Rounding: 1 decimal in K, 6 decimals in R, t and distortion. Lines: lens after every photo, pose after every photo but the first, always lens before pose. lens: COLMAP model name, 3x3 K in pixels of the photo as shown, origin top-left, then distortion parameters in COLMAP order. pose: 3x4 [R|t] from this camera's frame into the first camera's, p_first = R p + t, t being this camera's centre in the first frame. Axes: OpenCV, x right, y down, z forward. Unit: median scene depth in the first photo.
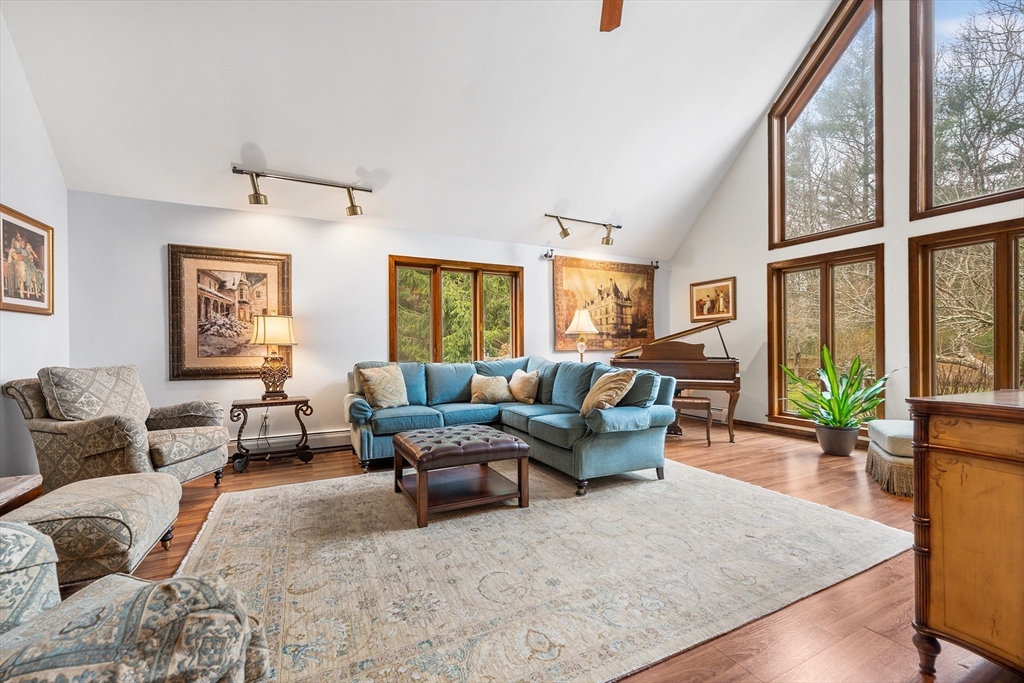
lens RADIAL K [[416.0, 0, 515.1], [0, 416.0, 349.9], [0, 0, 1]] dist [-0.002060, 0.000278]
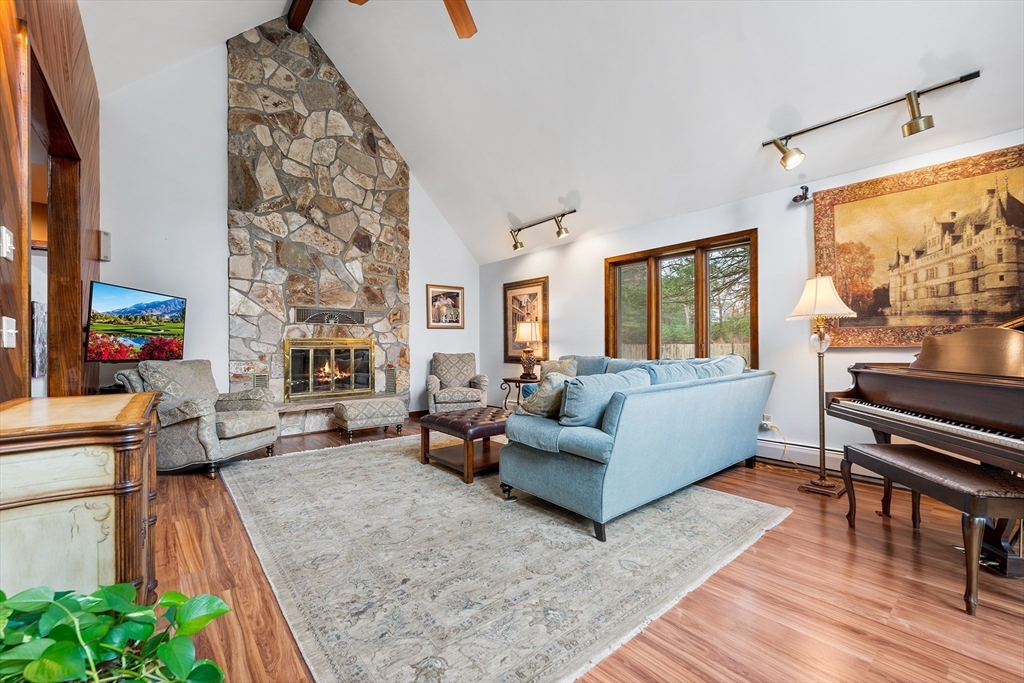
lens RADIAL K [[416.0, 0, 516.6], [0, 416.0, 343.5], [0, 0, 1]] dist [-0.002060, 0.000278]
pose [[0.246380, 0.000688, -0.969173, 0.813811], [0.000200, 1.000000, 0.000760, -0.007404], [0.969173, -0.000381, 0.246380, 0.588162]]
